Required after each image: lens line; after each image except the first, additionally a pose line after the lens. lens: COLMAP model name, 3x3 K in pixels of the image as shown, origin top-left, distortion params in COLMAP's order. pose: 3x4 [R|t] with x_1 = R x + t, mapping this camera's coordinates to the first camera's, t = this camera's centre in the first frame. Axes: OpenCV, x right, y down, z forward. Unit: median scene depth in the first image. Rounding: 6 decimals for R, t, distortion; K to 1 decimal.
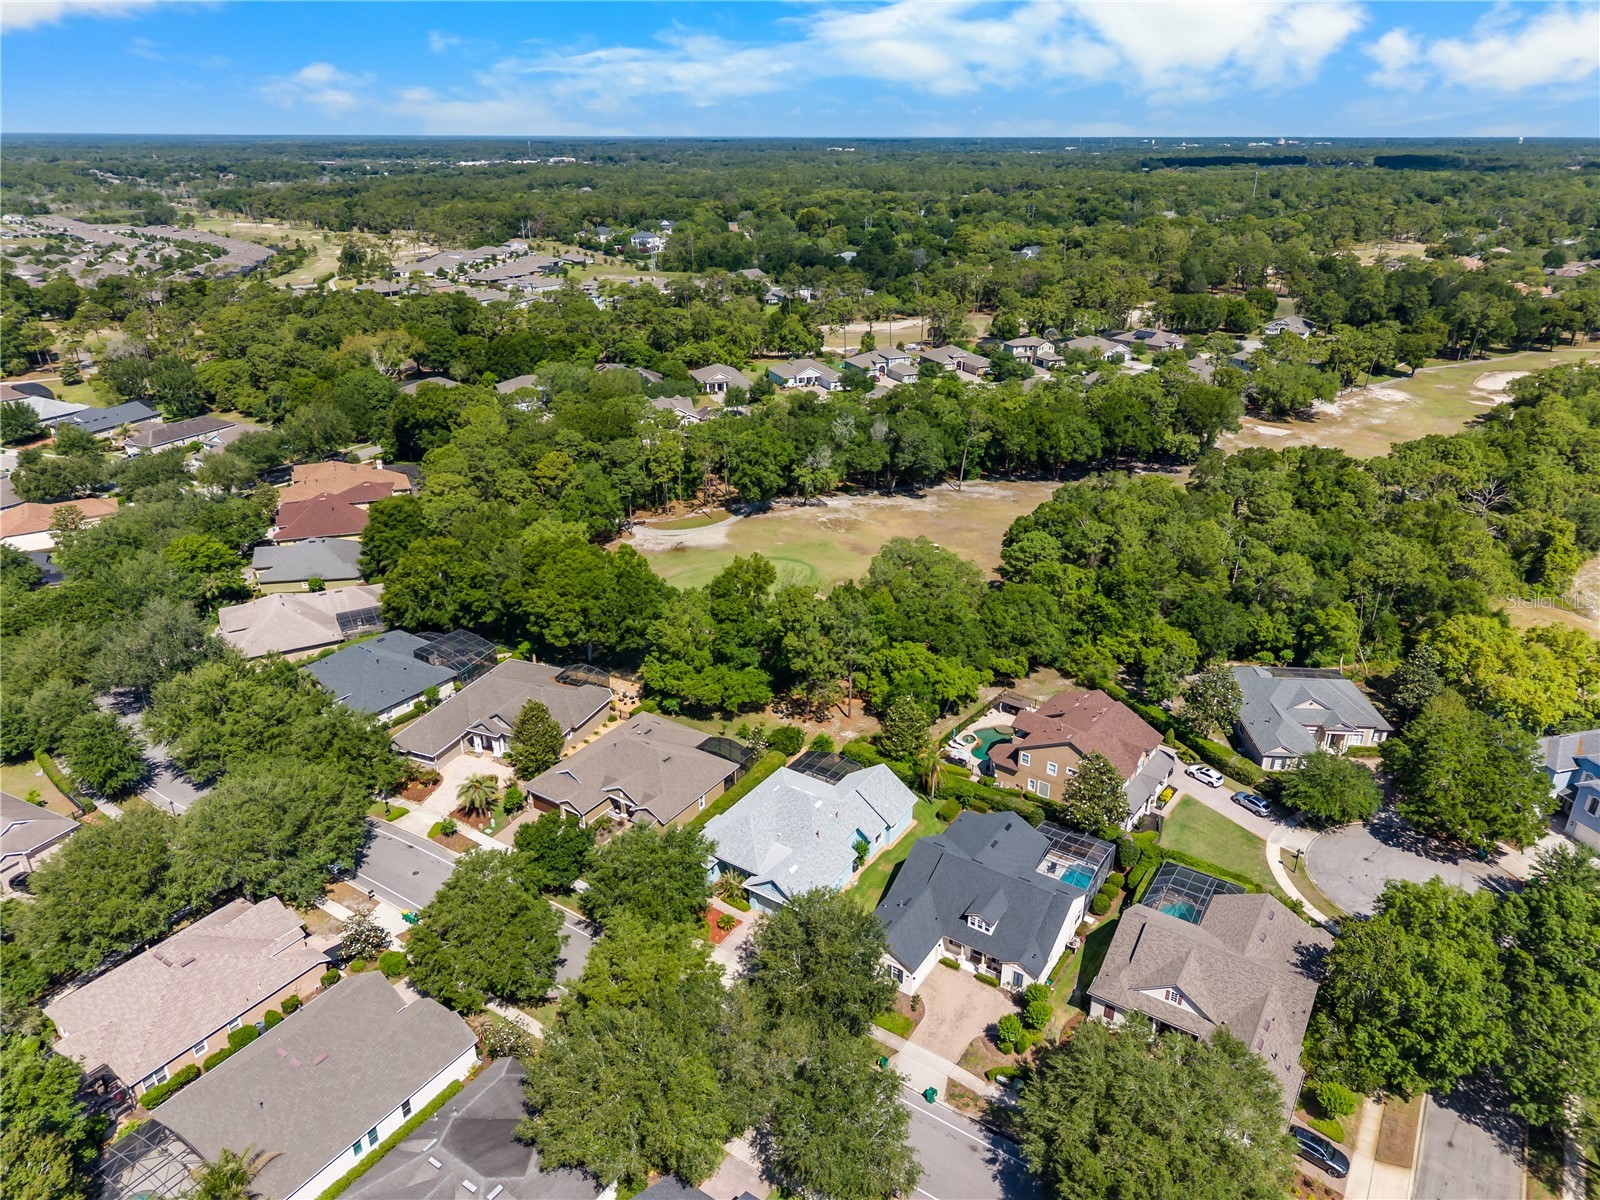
lens RADIAL K [[1066.2, 0, 796.5], [0, 1066.2, 607.6], [0, 0, 1]] dist [0.025430, -0.028025]
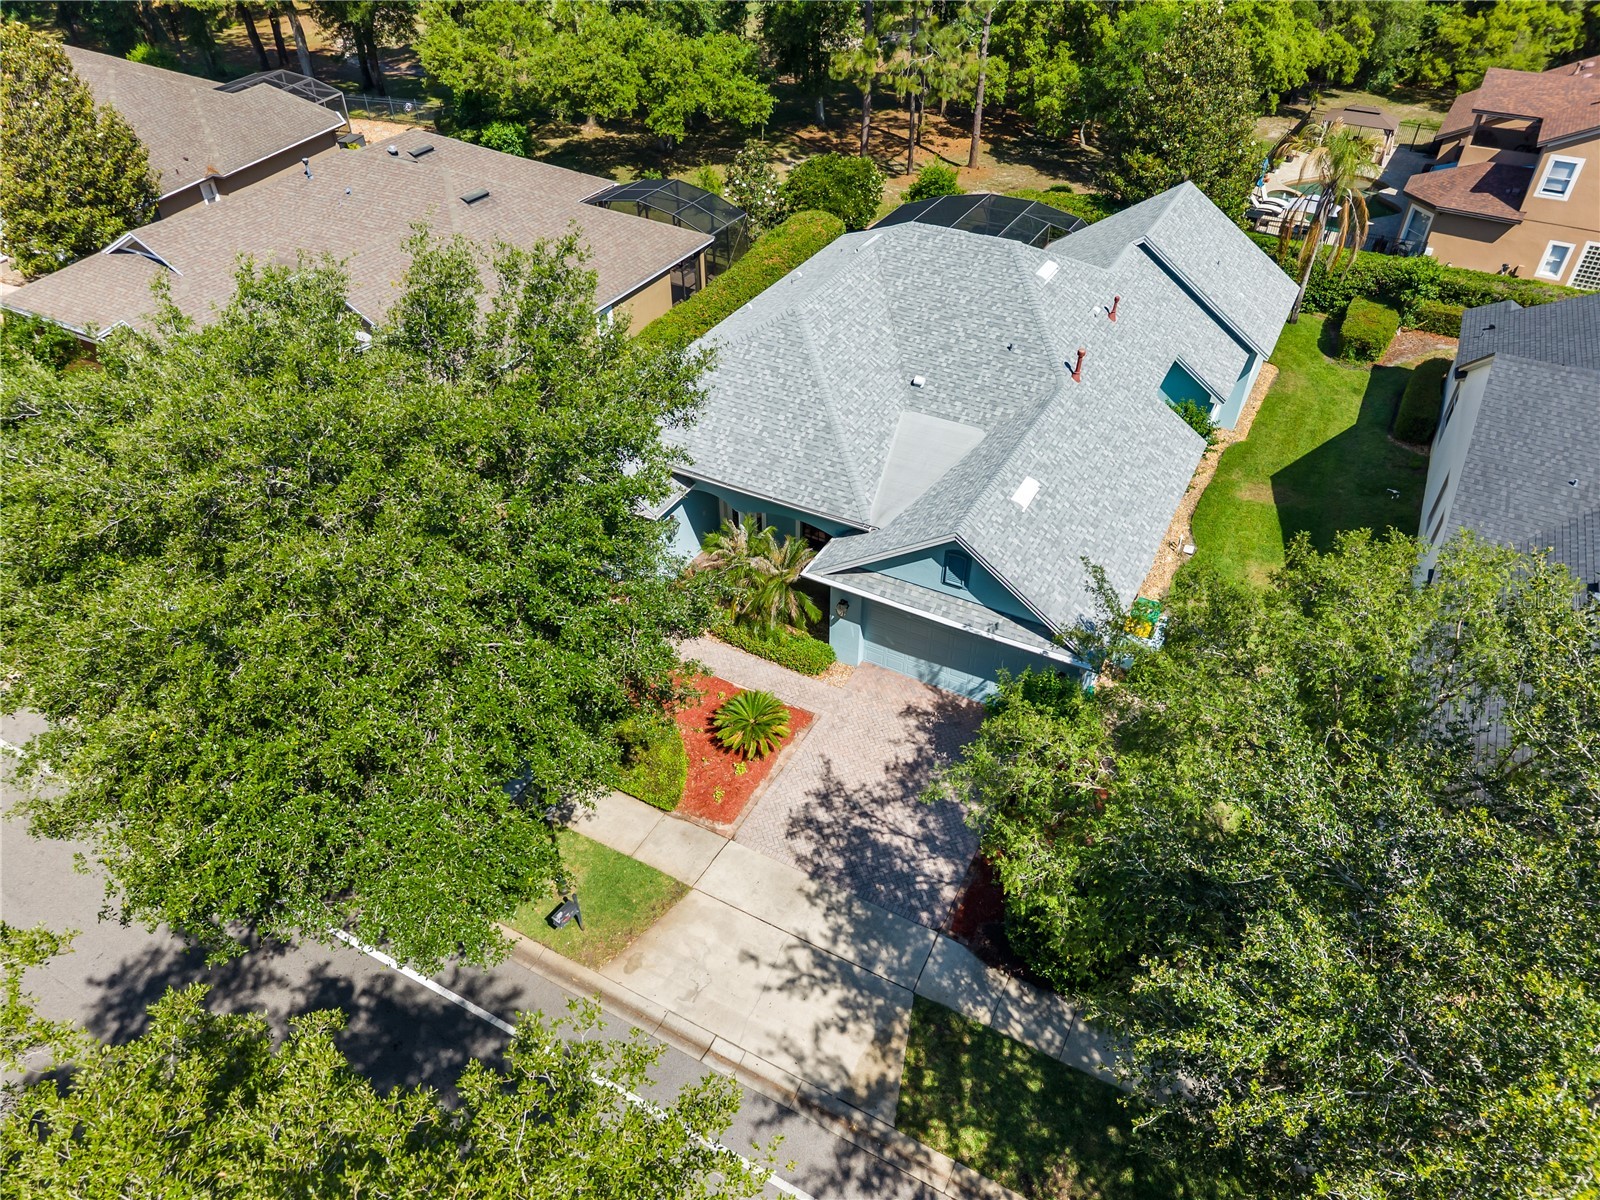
lens RADIAL K [[1066.2, 0, 783.7], [0, 1066.2, 606.7], [0, 0, 1]] dist [0.025430, -0.028025]
pose [[0.996131, -0.051764, 0.071025, -0.053812], [0.031409, 0.964450, 0.262394, 0.152536], [-0.082082, -0.259147, 0.962344, 0.571240]]
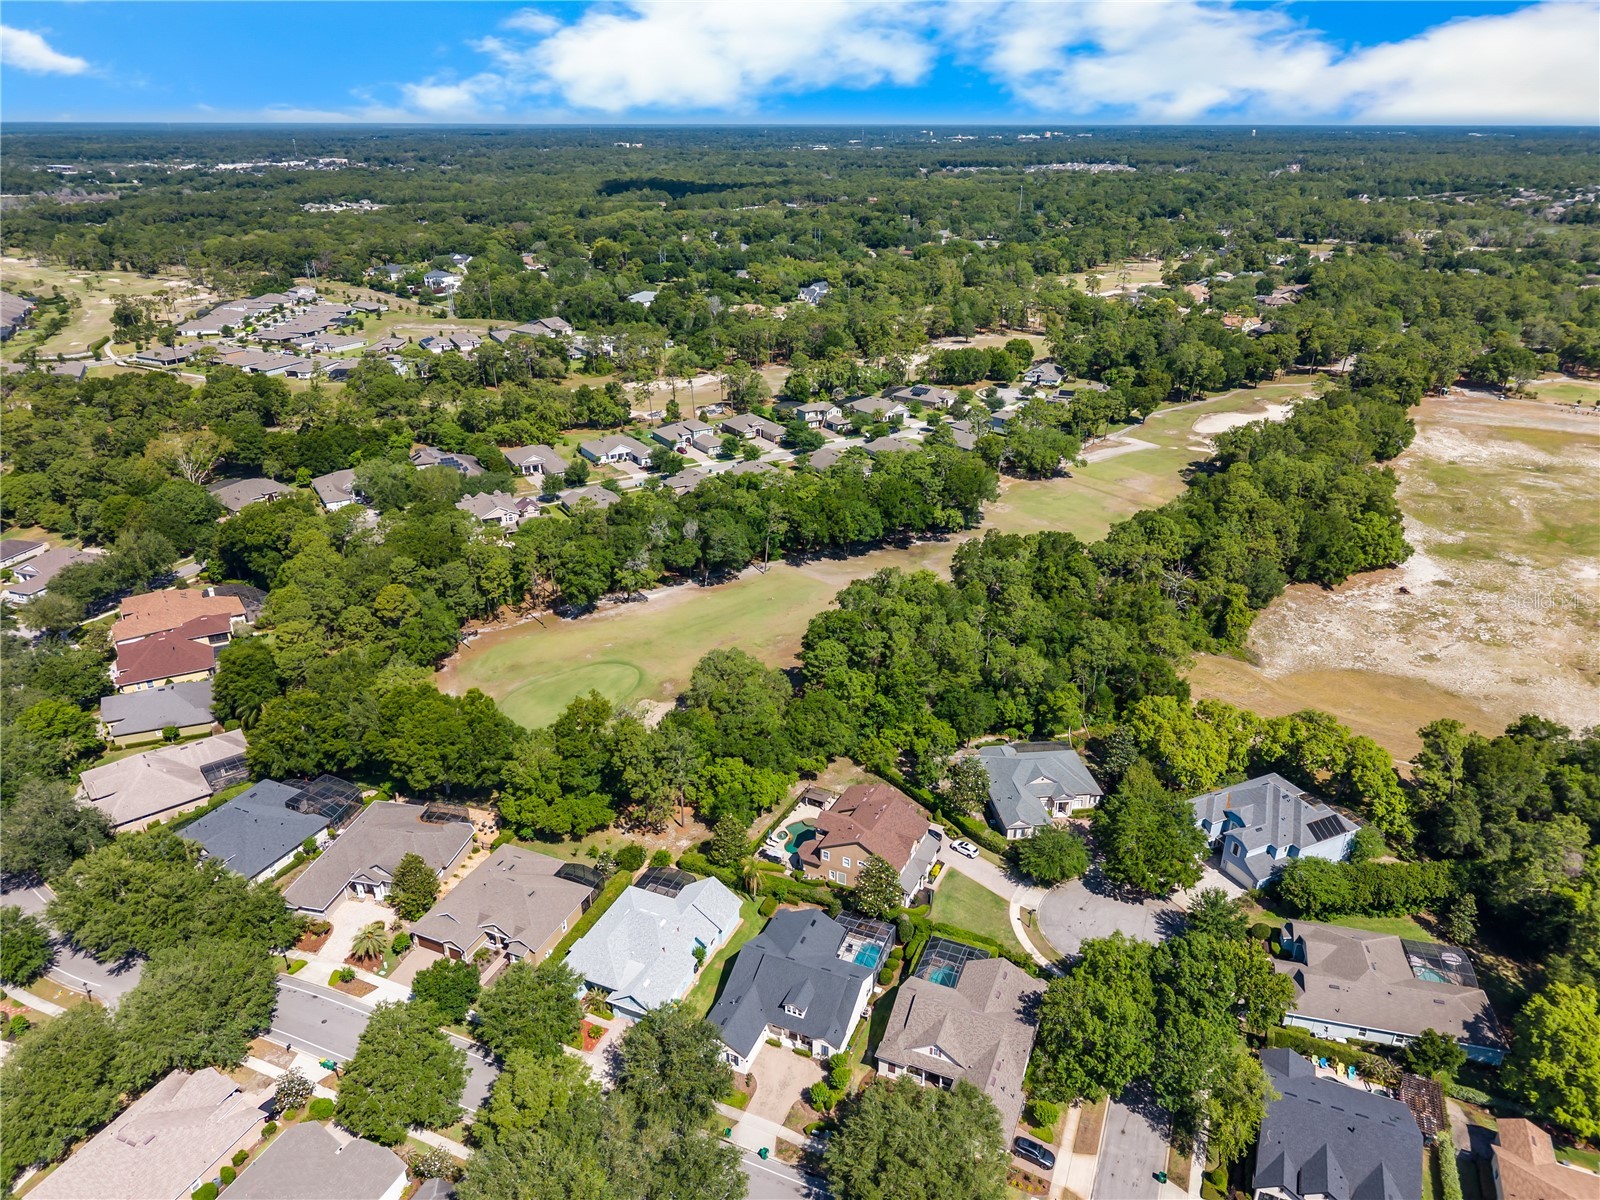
lens RADIAL K [[1066.2, 0, 796.9], [0, 1066.2, 611.9], [0, 0, 1]] dist [0.025430, -0.028025]
pose [[0.983588, -0.077504, 0.162932, -0.000255], [0.075110, 0.996958, 0.020812, -0.149283], [-0.164049, -0.008232, 0.986418, -0.197236]]
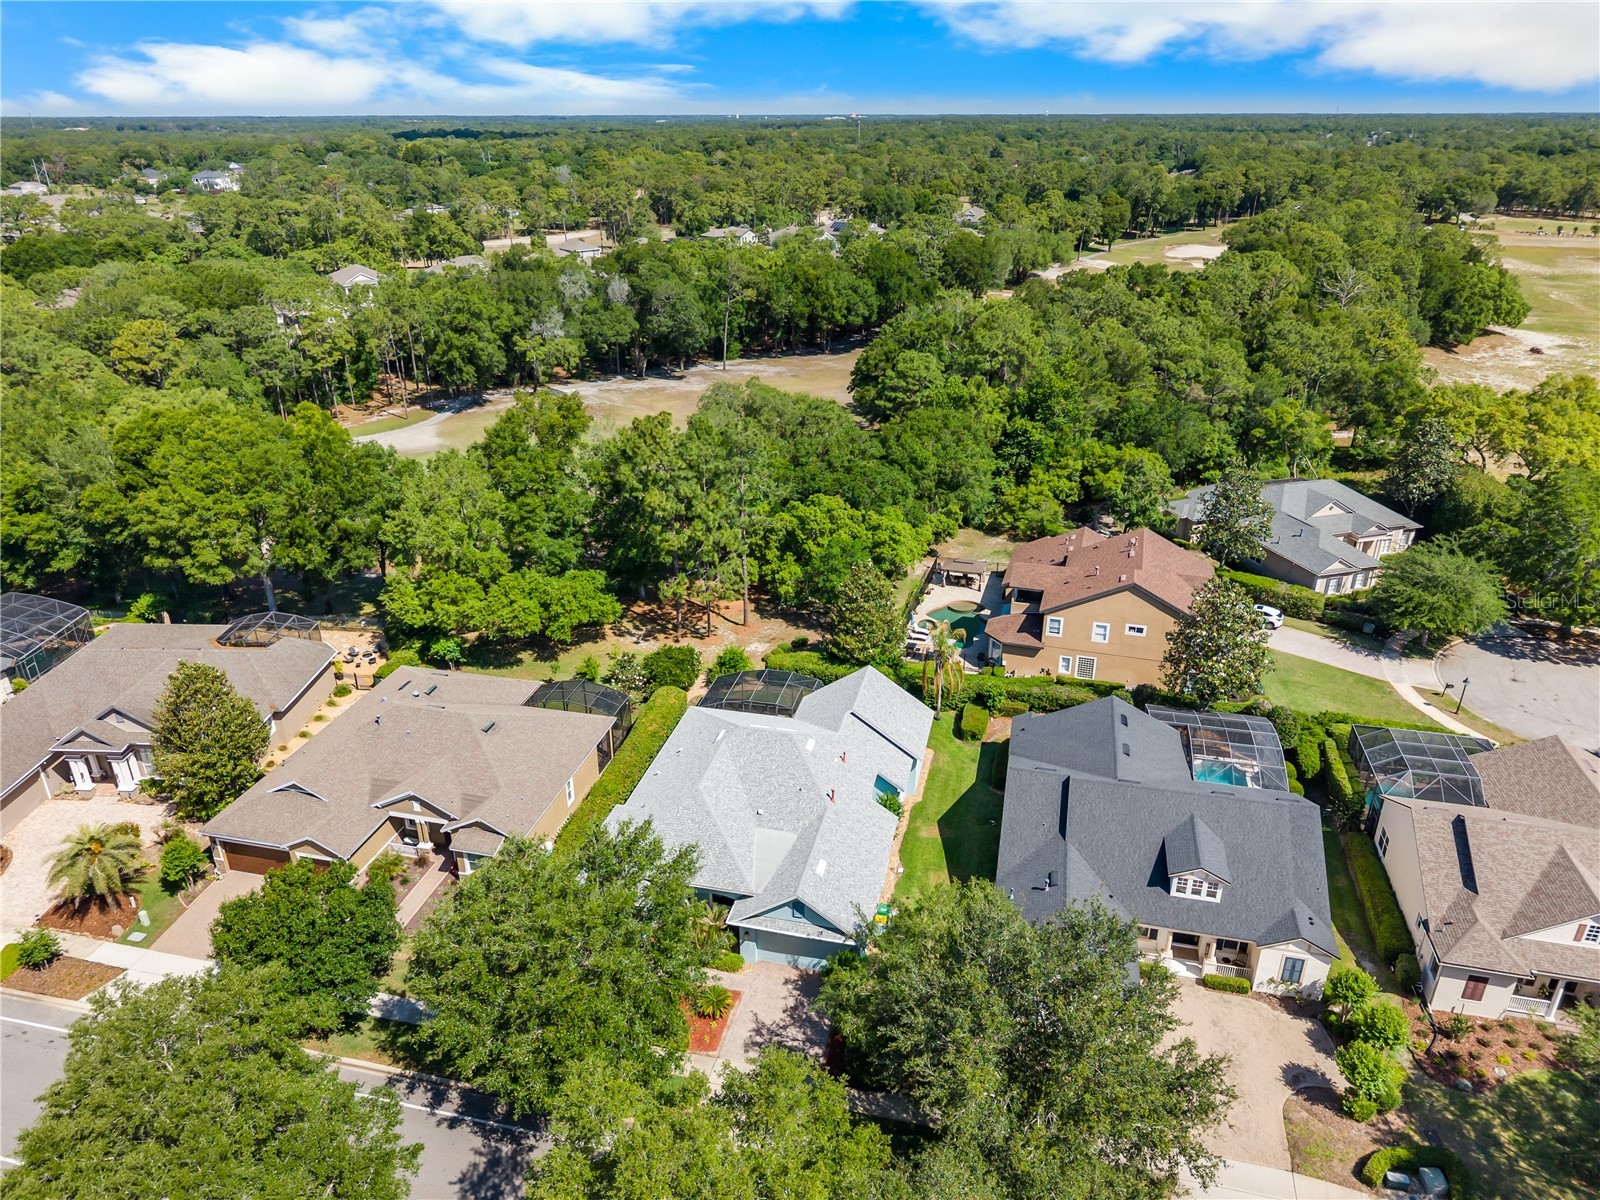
lens RADIAL K [[1066.2, 0, 801.1], [0, 1066.2, 603.2], [0, 0, 1]] dist [0.025430, -0.028025]
pose [[0.937399, -0.144806, 0.316724, -0.116716], [0.141120, 0.989385, 0.034679, 0.072359], [-0.318384, 0.012188, 0.947883, 0.375595]]
